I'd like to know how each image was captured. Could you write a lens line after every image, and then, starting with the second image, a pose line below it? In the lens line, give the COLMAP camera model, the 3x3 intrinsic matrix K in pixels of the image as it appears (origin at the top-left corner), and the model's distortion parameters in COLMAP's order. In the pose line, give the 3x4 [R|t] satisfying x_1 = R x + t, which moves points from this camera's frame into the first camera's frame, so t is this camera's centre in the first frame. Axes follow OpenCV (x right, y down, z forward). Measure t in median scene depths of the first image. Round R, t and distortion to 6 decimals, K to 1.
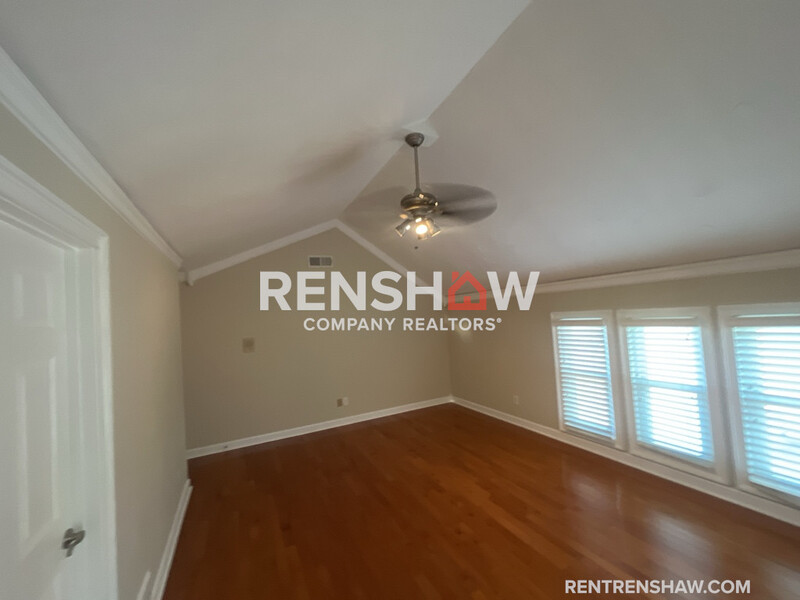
lens RADIAL K [[323.5, 0, 399.0], [0, 323.5, 299.2], [0, 0, 1]] dist [0.000554, -0.000252]
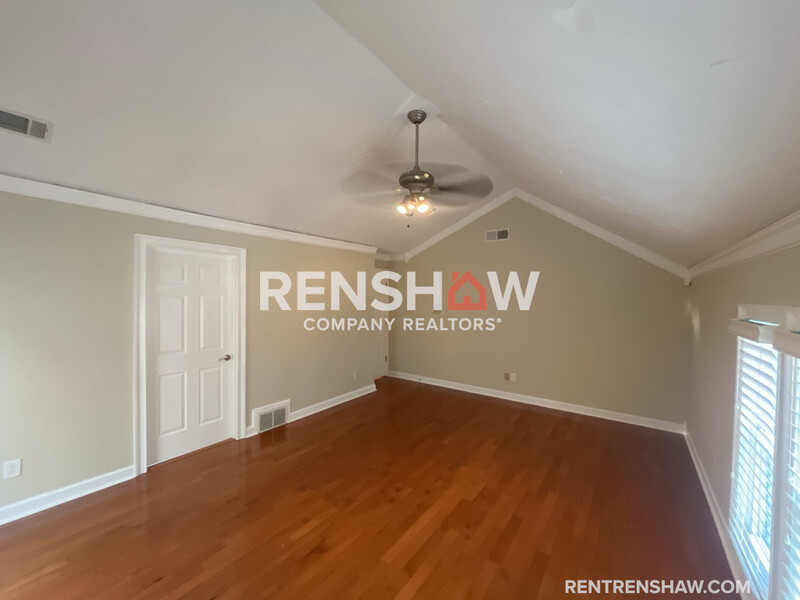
lens RADIAL K [[323.5, 0, 398.7], [0, 323.5, 298.1], [0, 0, 1]] dist [0.000554, -0.000252]
pose [[0.461429, 0.079976, -0.883565, 0.855546], [-0.000433, 0.995949, 0.089923, -0.020557], [0.887177, -0.041111, 0.459594, 0.405361]]
